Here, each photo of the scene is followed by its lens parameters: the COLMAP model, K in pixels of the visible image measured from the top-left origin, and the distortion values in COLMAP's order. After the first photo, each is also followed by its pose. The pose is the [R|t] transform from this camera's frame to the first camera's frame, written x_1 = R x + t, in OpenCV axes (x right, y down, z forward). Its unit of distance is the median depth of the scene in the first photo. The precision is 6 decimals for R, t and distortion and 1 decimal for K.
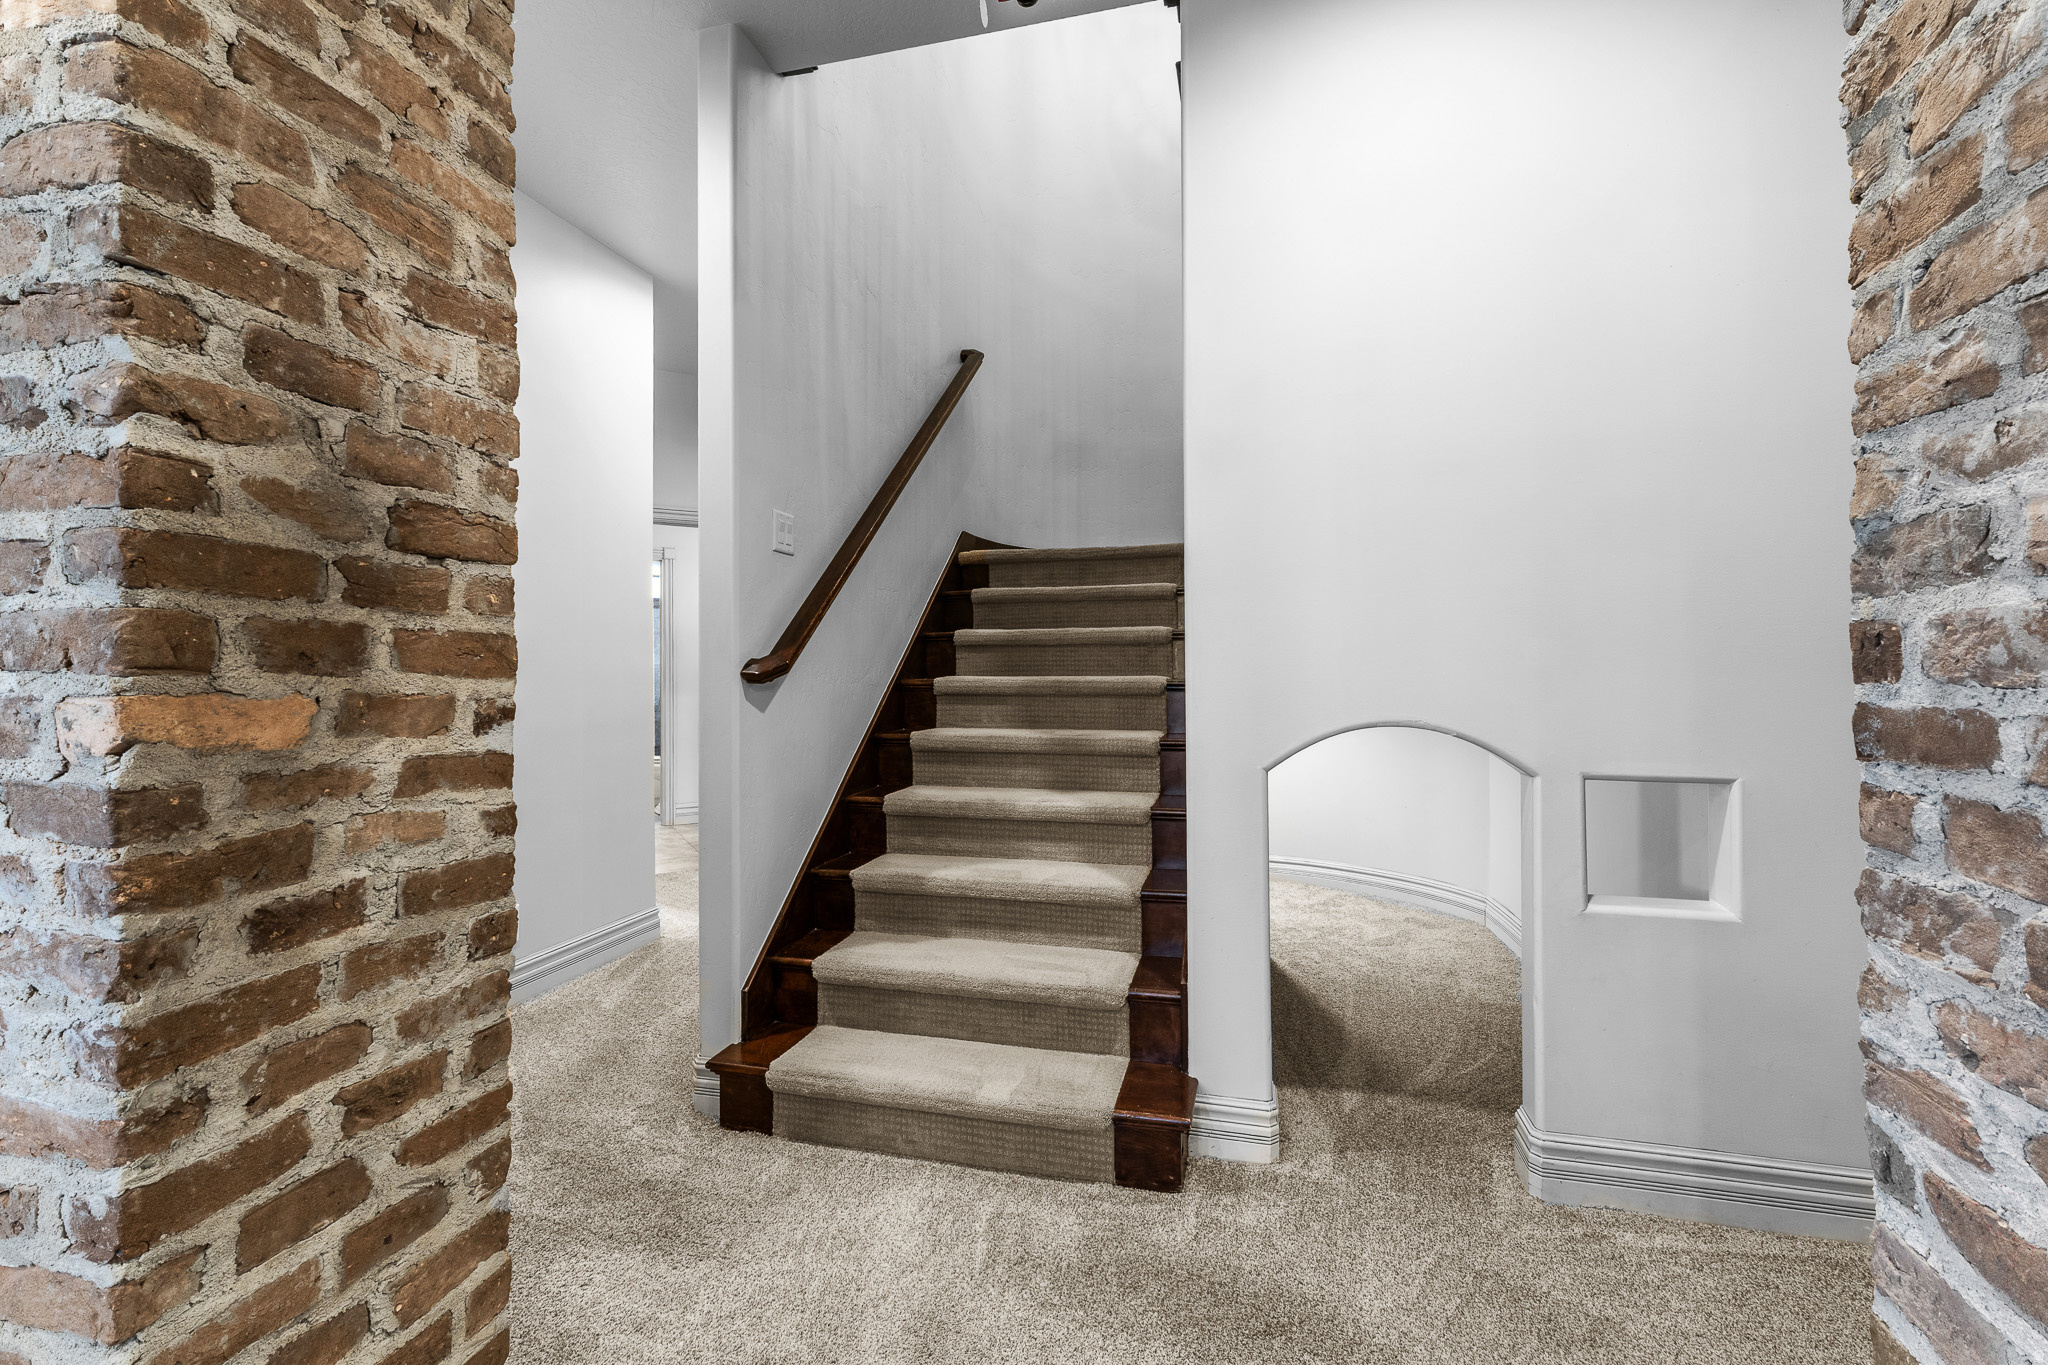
lens RADIAL K [[906.8, 0, 1028.4], [0, 906.8, 651.0], [0, 0, 1]] dist [0.001157, 0.000032]
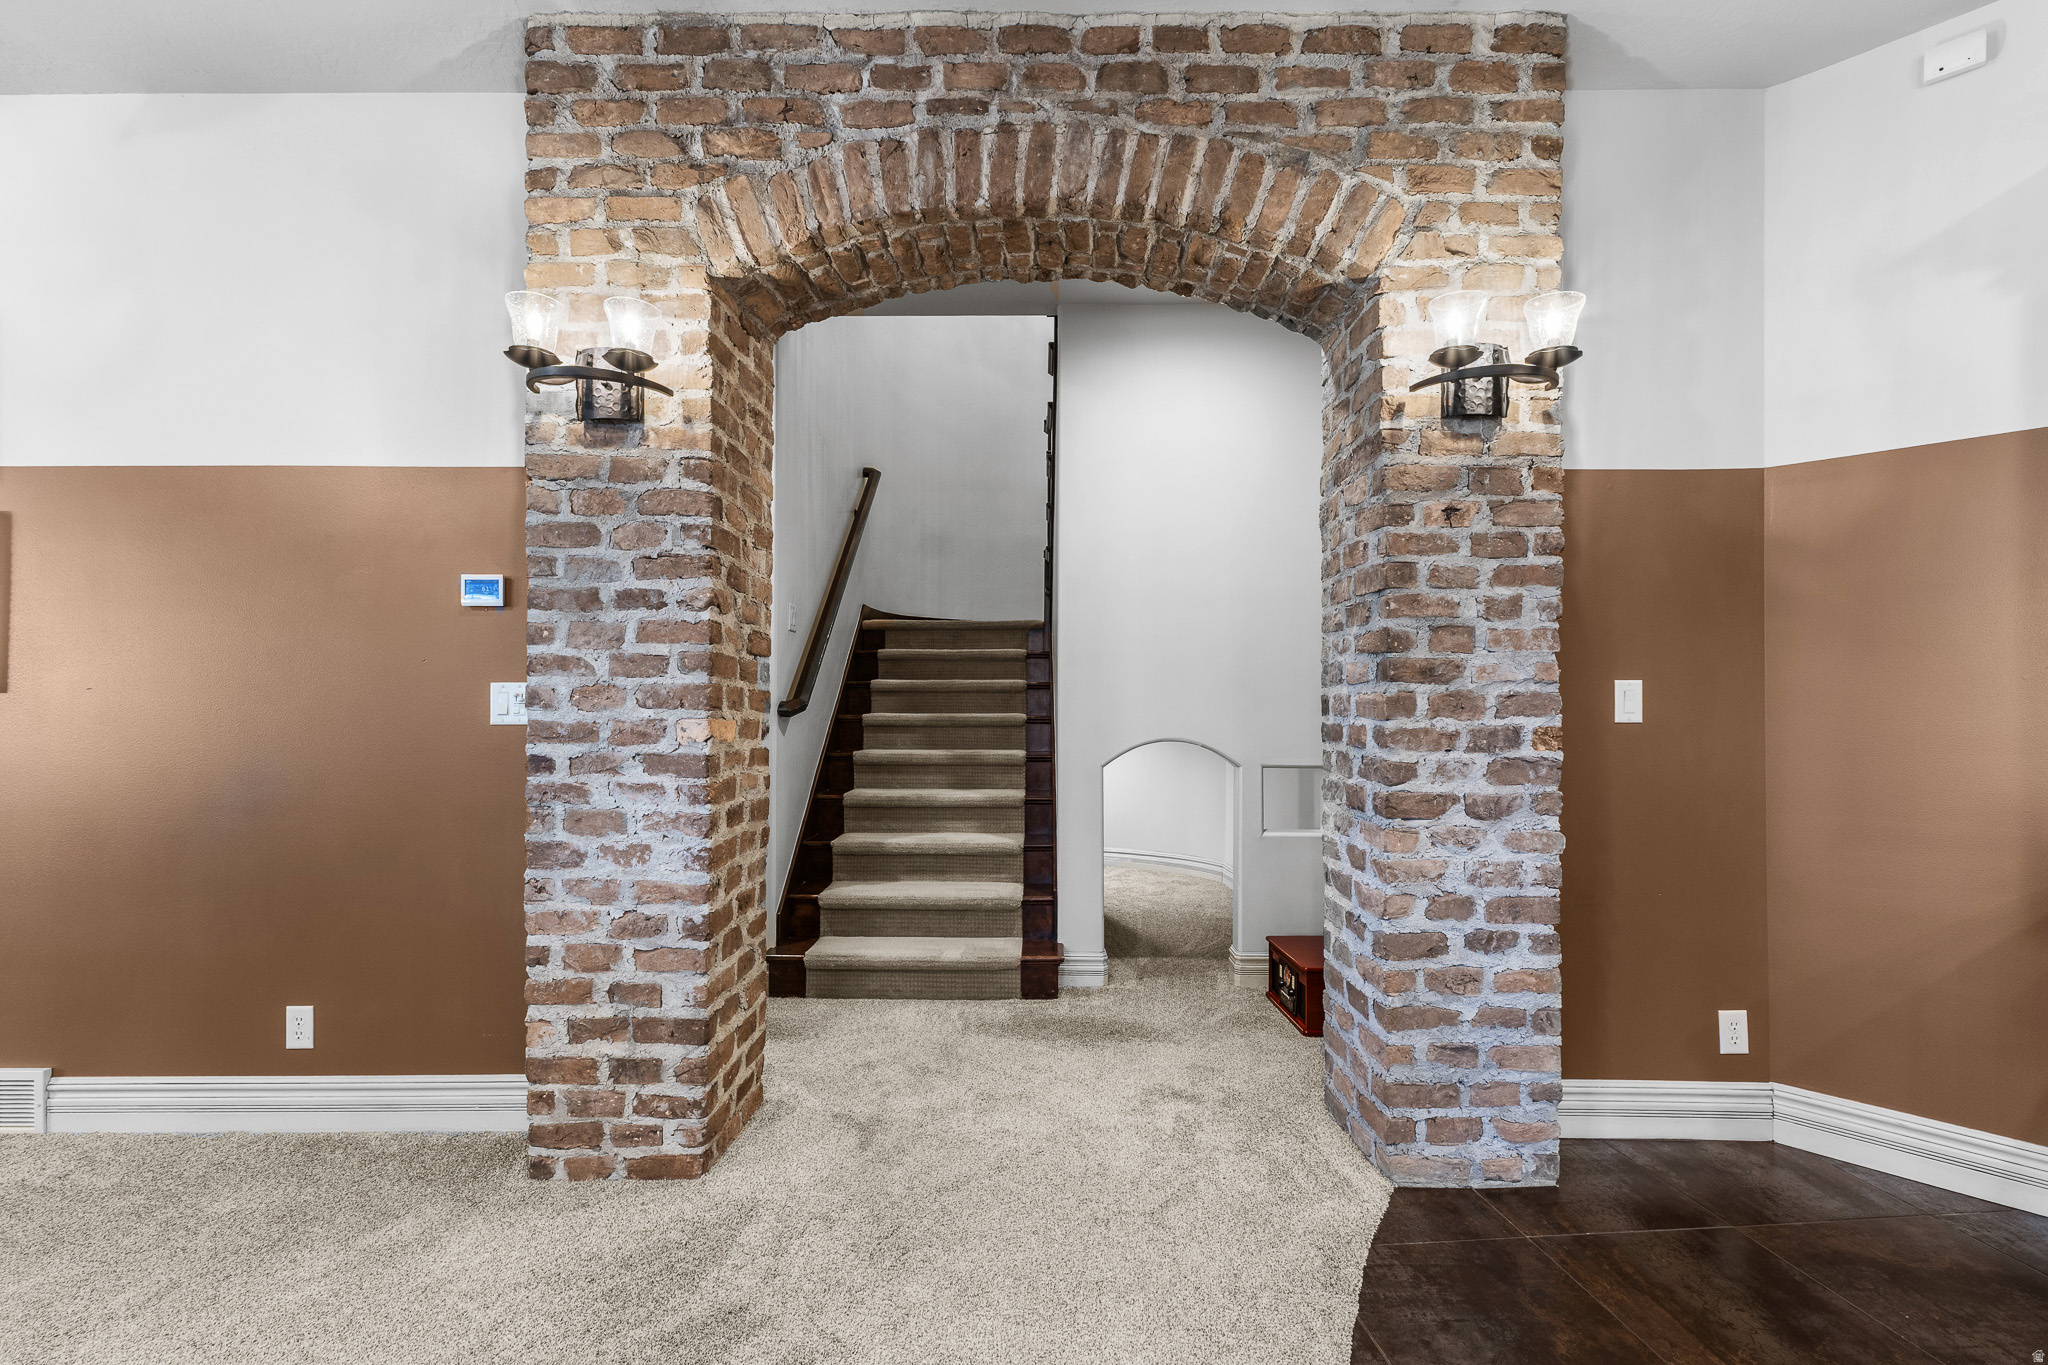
lens RADIAL K [[877.0, 0, 1024.0], [0, 877.0, 682.5], [0, 0, 1]] dist [-0.001551, -0.000537]
pose [[0.973716, 0.012372, 0.227428, -0.282835], [-0.010401, 0.999897, -0.009863, -0.014667], [-0.227527, 0.007238, 0.973745, -0.645894]]
